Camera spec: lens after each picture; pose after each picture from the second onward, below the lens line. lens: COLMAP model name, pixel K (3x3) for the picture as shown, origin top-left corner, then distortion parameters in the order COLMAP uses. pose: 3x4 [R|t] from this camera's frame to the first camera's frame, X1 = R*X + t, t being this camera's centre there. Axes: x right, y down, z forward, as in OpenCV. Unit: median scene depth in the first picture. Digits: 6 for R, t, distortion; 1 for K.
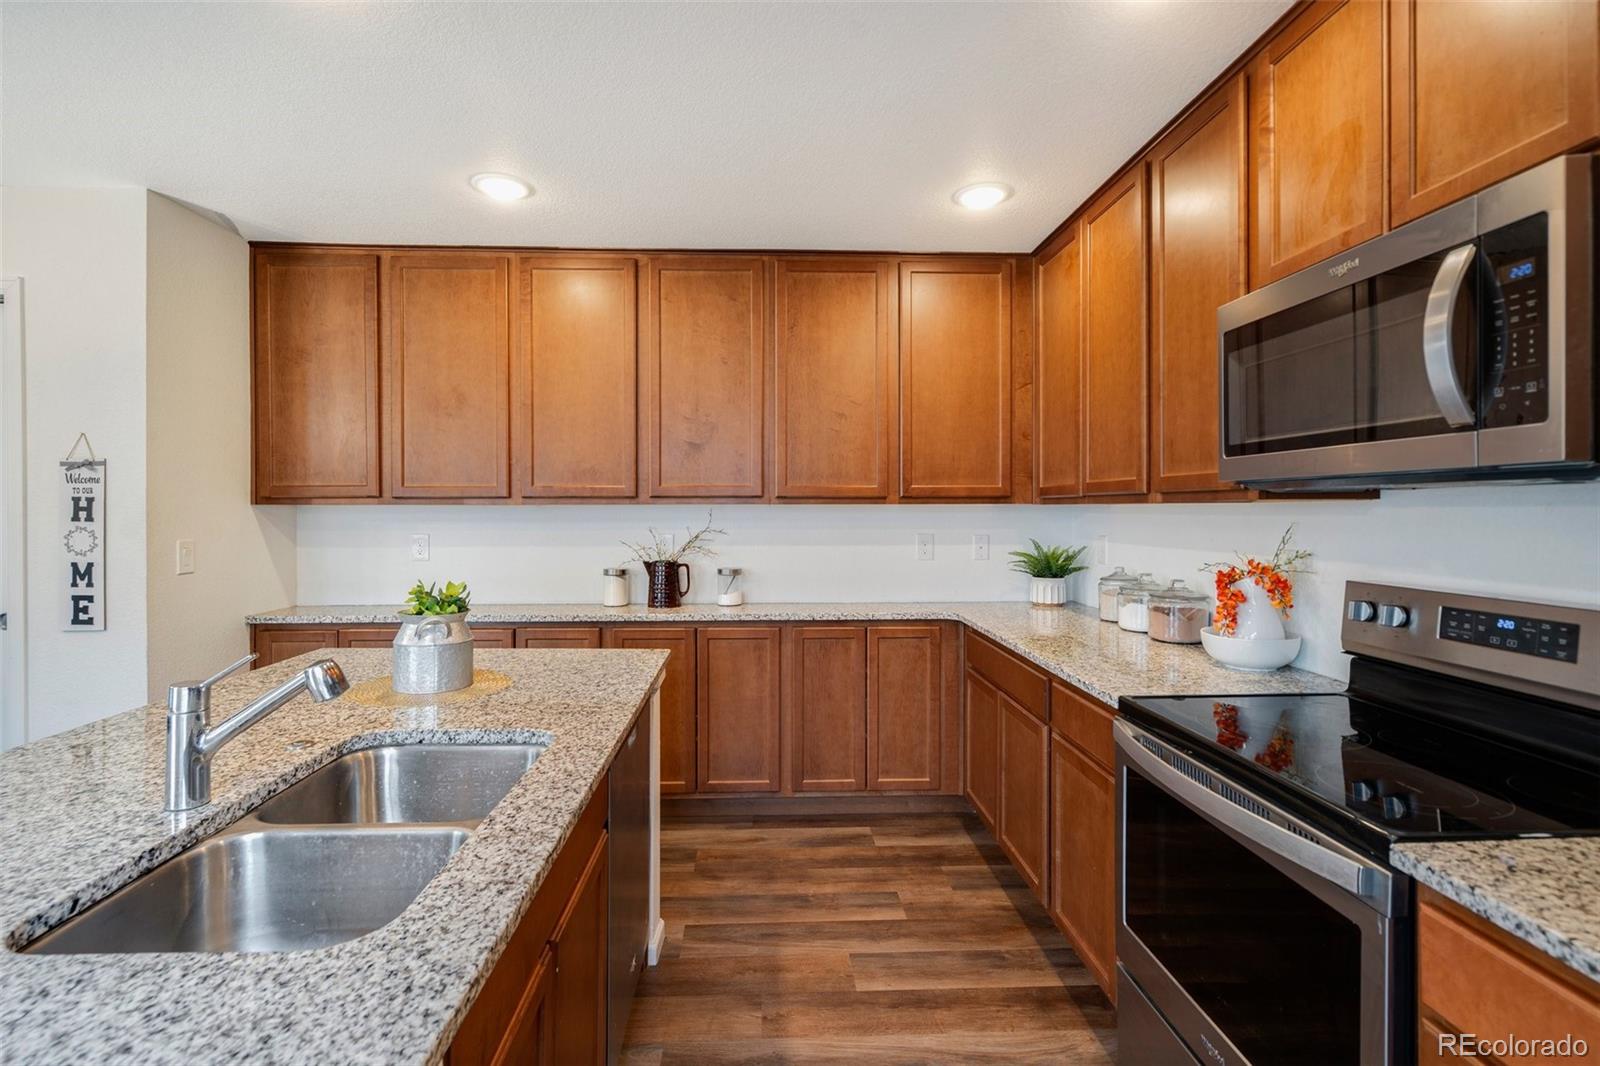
lens RADIAL K [[733.4, 0, 787.3], [0, 733.4, 511.9], [0, 0, 1]] dist [-0.003803, 0.001893]
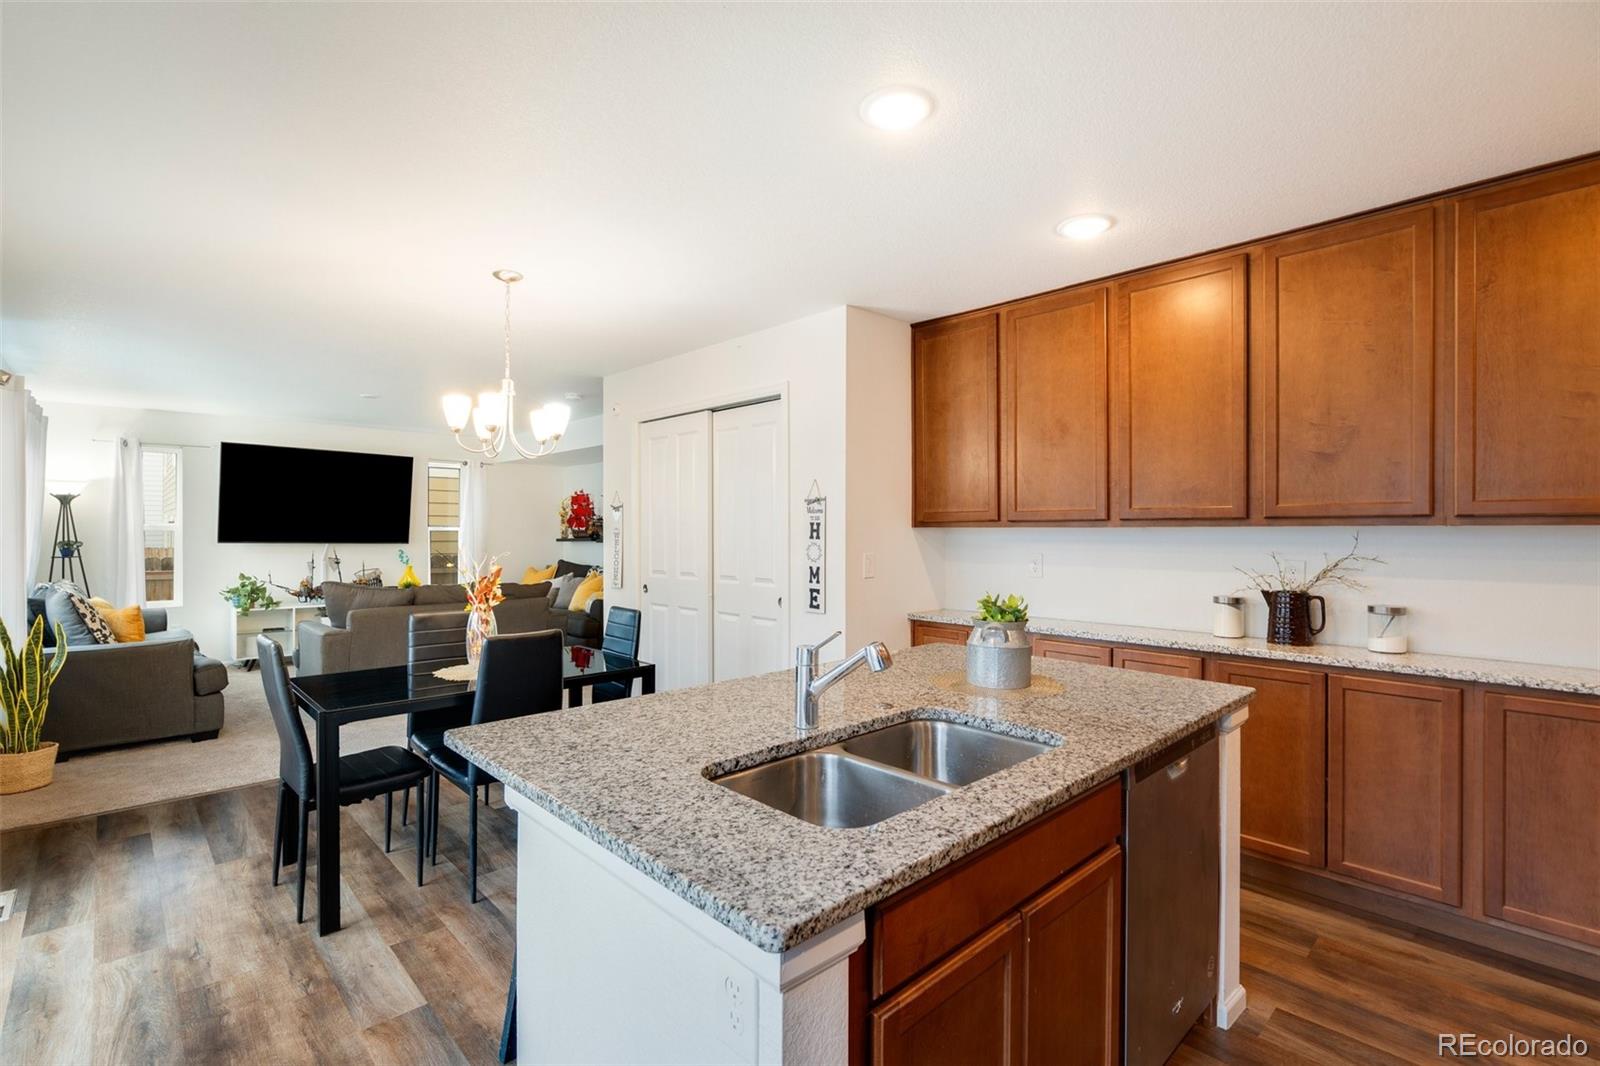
lens RADIAL K [[733.4, 0, 799.2], [0, 733.4, 530.6], [0, 0, 1]] dist [-0.003803, 0.001893]
pose [[0.660414, 0.000920, -0.750901, 0.109485], [-0.003727, 0.999991, -0.002052, -0.000804], [0.750893, 0.004154, 0.660411, -0.005135]]
